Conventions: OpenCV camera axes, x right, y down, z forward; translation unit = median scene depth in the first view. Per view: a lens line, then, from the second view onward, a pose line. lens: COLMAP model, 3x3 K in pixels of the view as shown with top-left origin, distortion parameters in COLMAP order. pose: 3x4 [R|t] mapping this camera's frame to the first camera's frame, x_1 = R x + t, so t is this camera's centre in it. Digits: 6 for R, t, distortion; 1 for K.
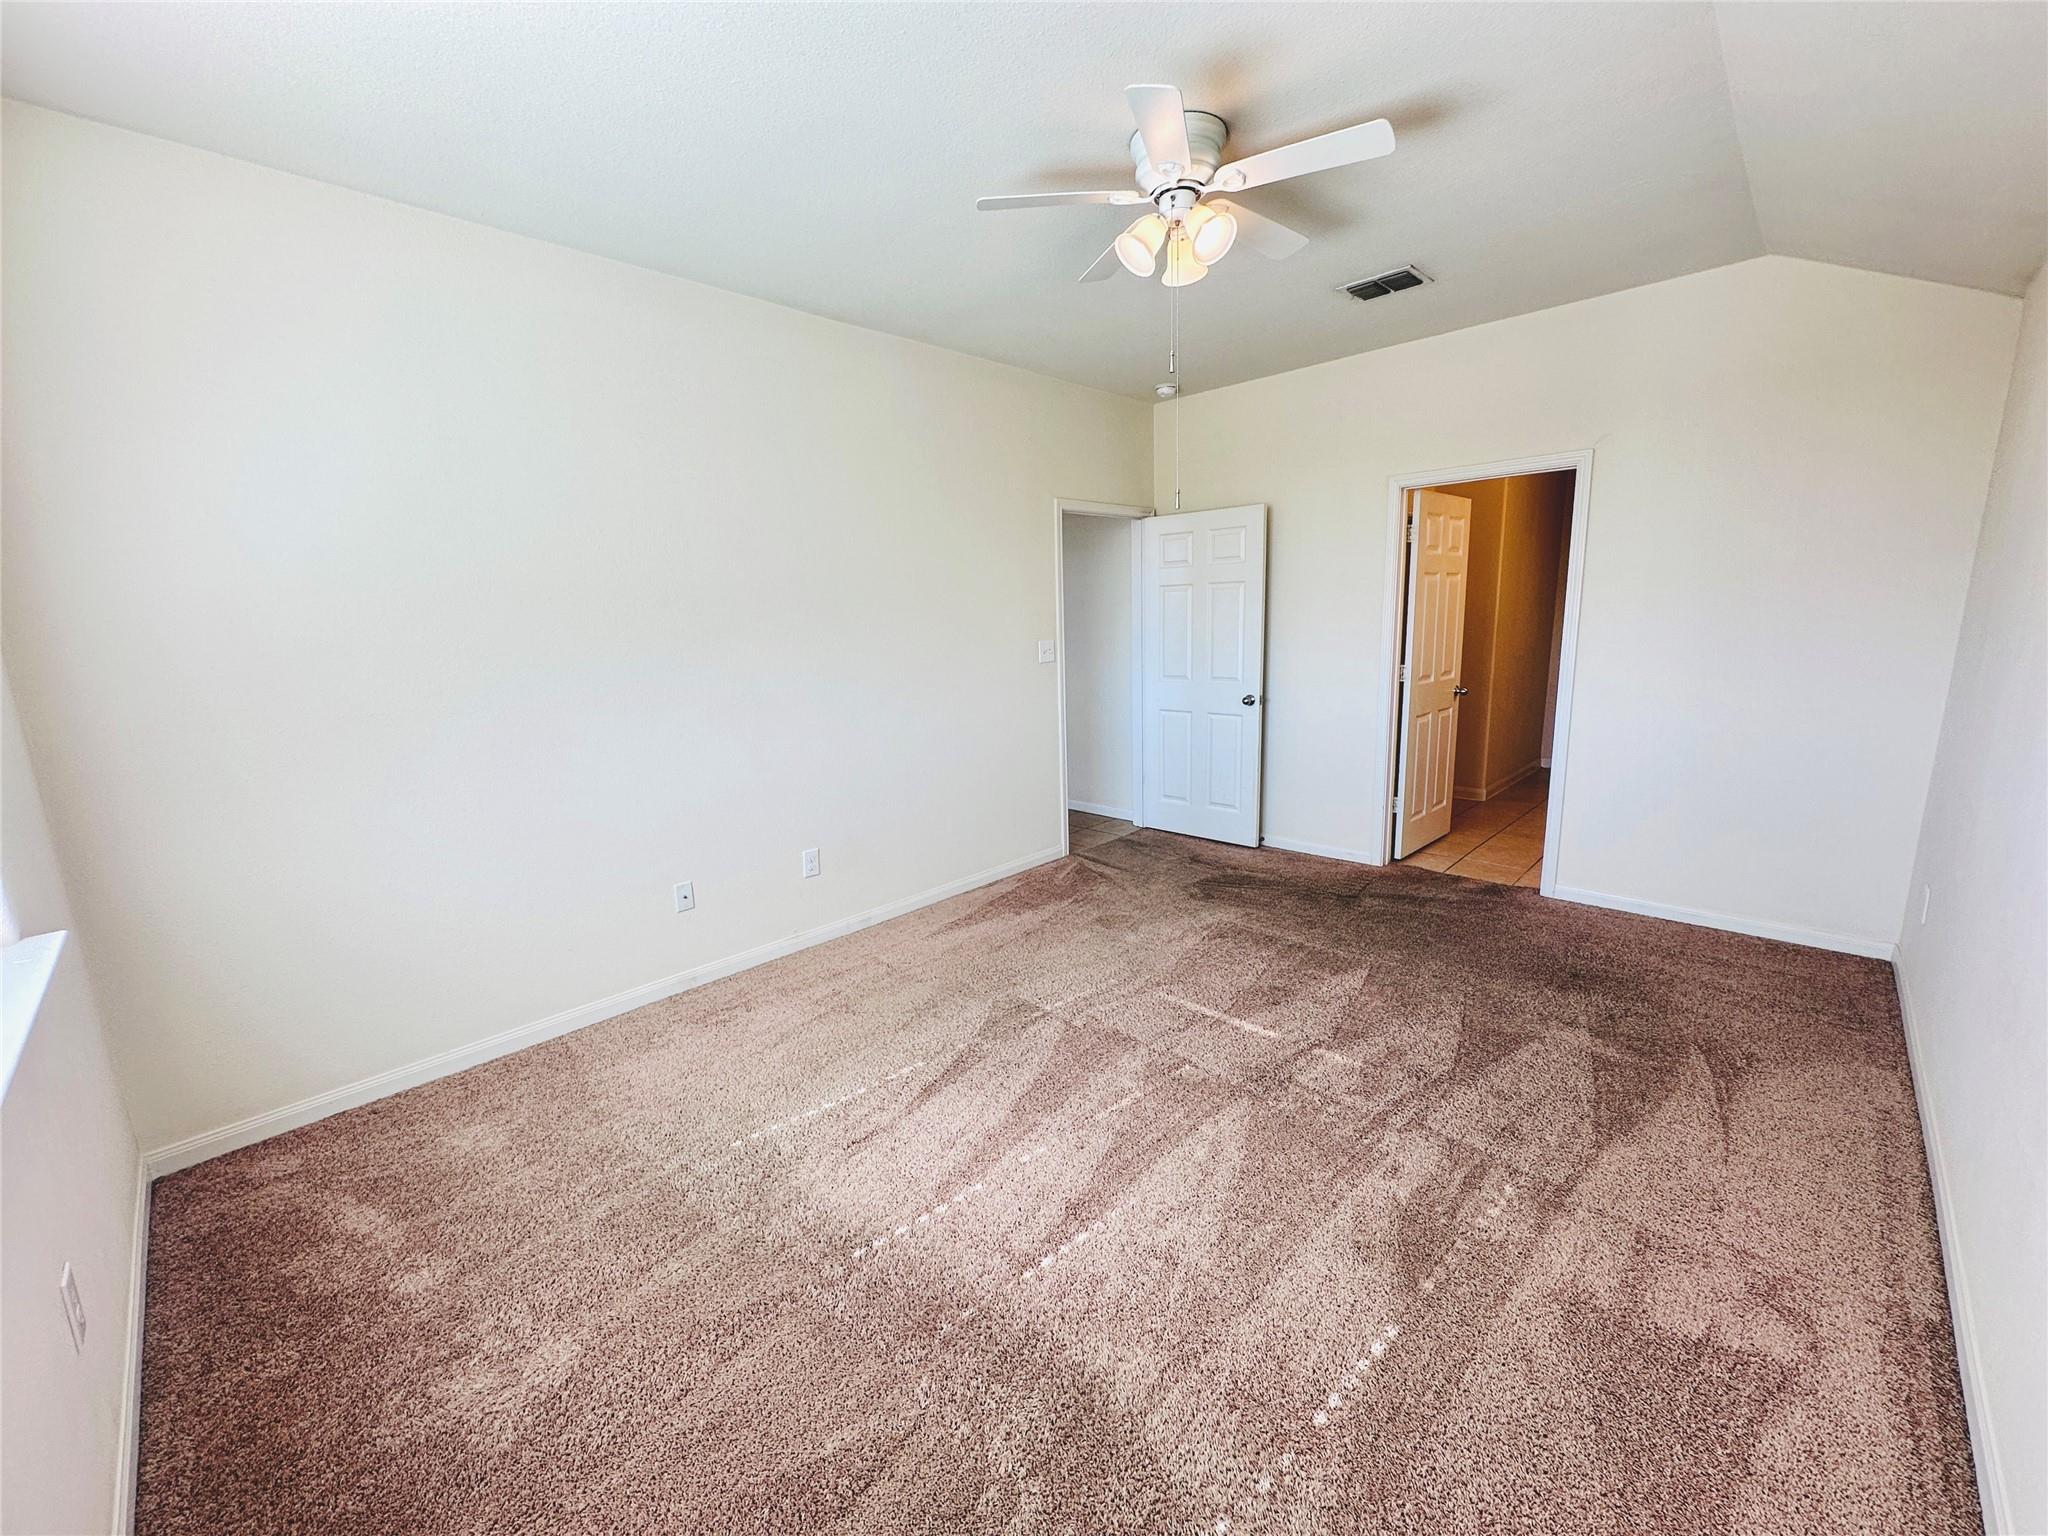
lens RADIAL K [[815.7, 0, 1010.4], [0, 815.7, 770.8], [0, 0, 1]] dist [-0.003696, 0.002140]
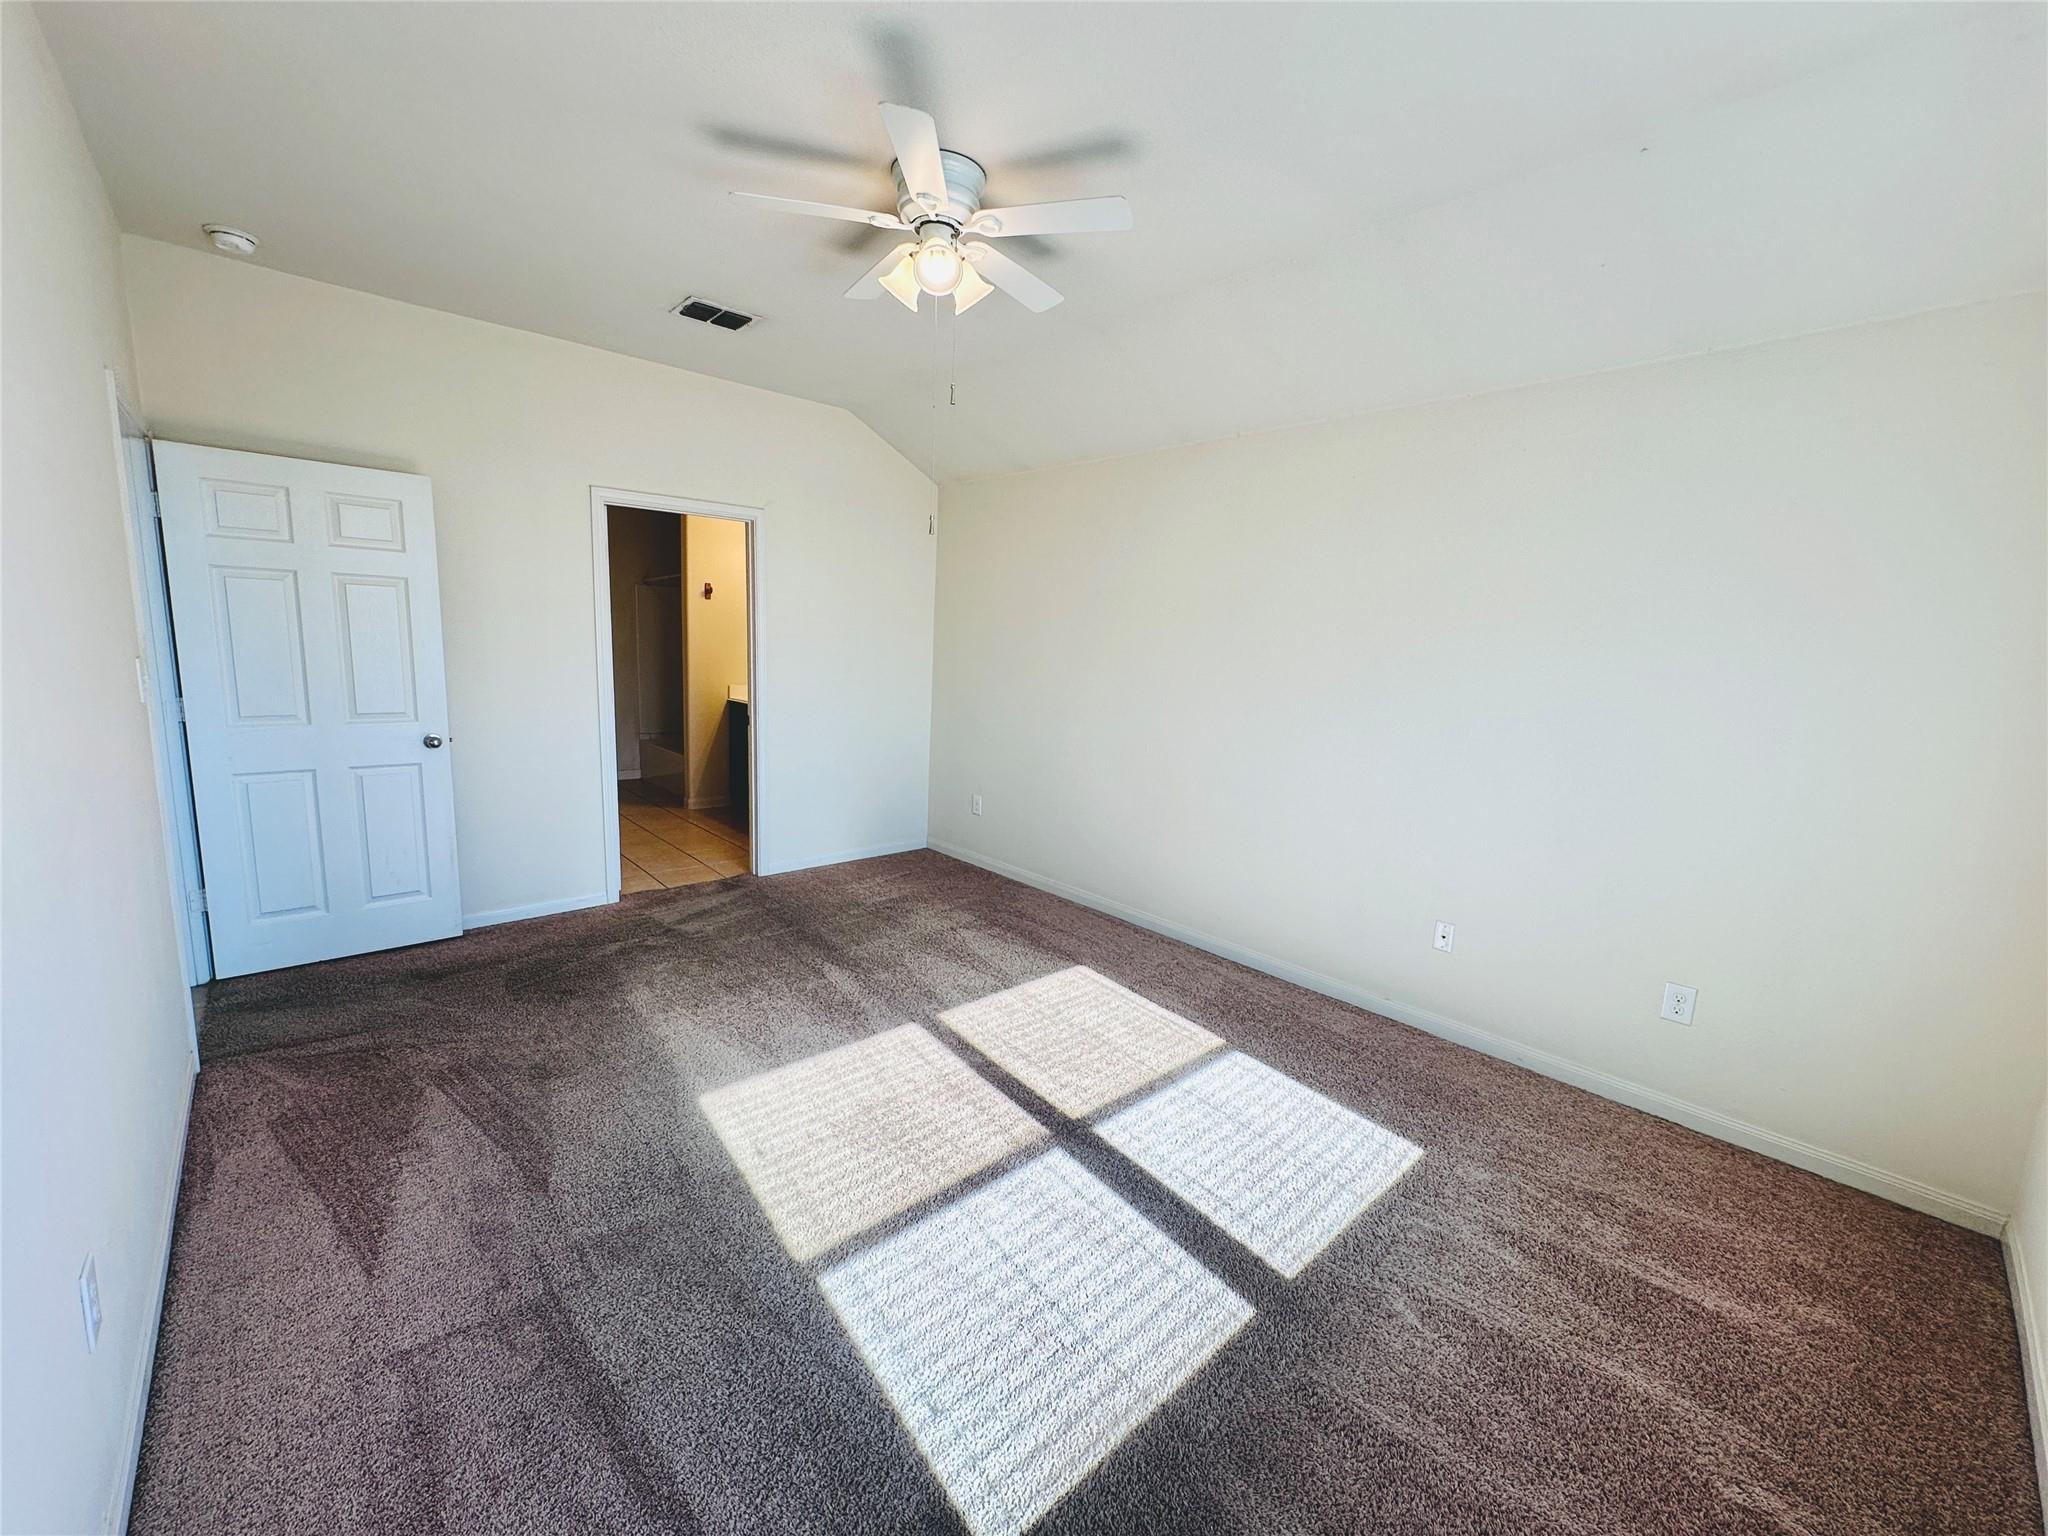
lens RADIAL K [[839.2, 0, 1008.3], [0, 839.2, 762.4], [0, 0, 1]] dist [-0.001163, -0.000210]
pose [[0.041651, -0.113111, 0.992709, -0.483718], [0.152602, 0.982634, 0.105560, -0.076088], [-0.987410, 0.147093, 0.058189, 0.503893]]
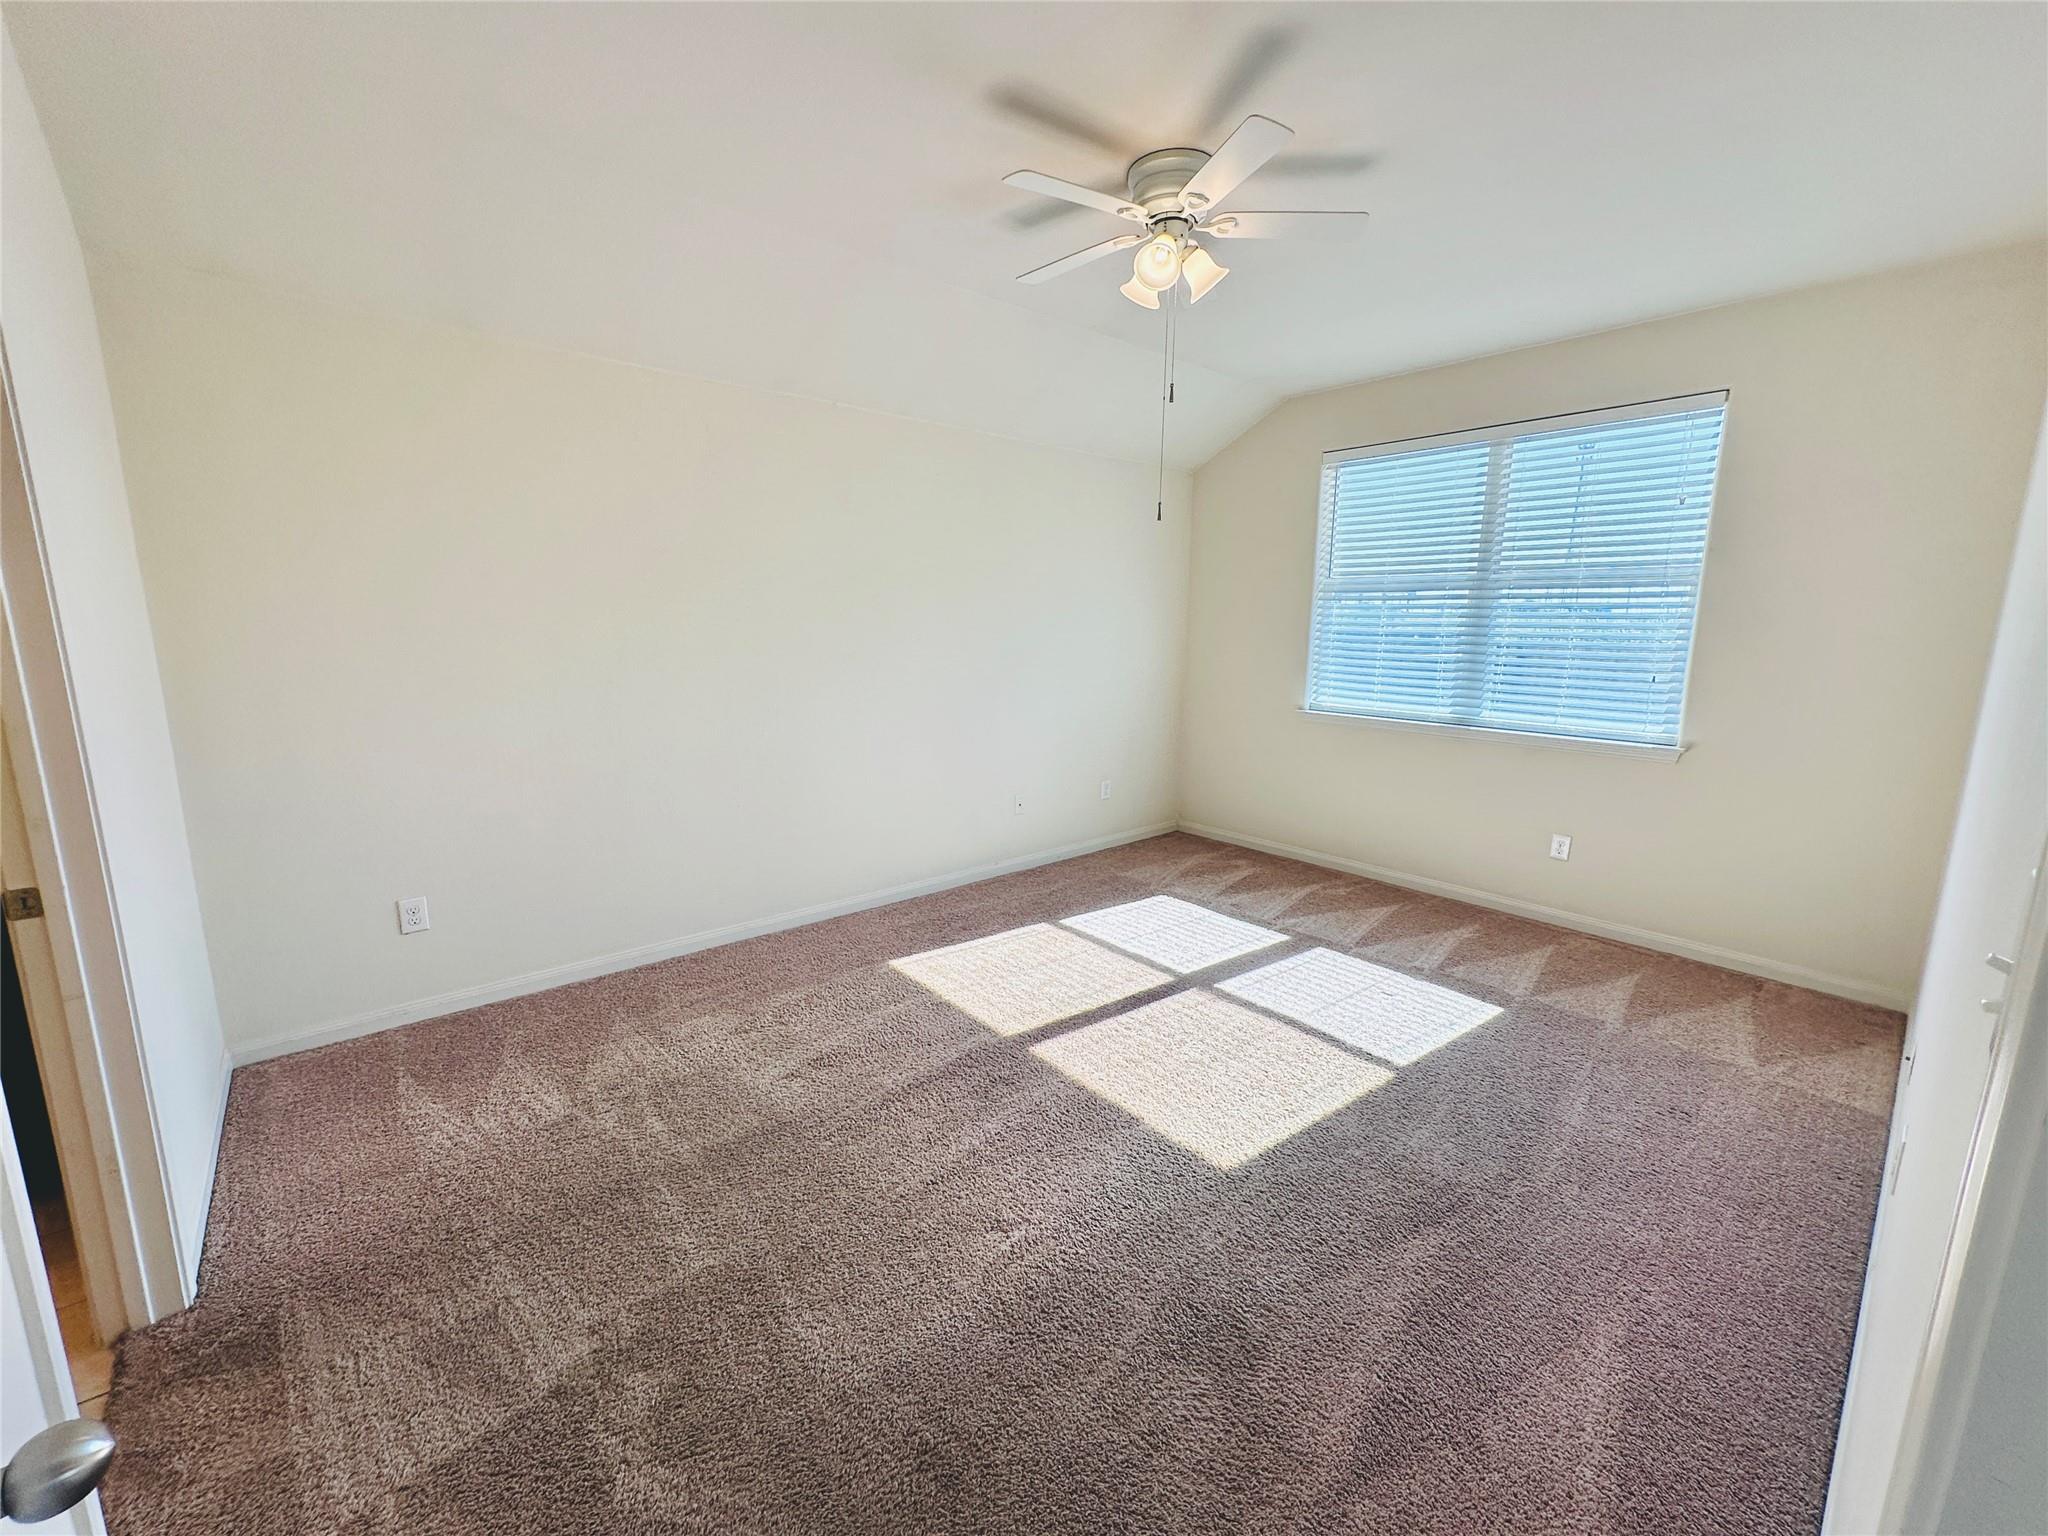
lens RADIAL K [[815.7, 0, 1022.1], [0, 815.7, 771.6], [0, 0, 1]] dist [-0.003696, 0.002140]
pose [[-0.998368, 0.017410, 0.054394, 0.171661], [0.036434, 0.927588, 0.371824, -0.238015], [-0.043982, 0.373199, -0.926708, 1.179934]]
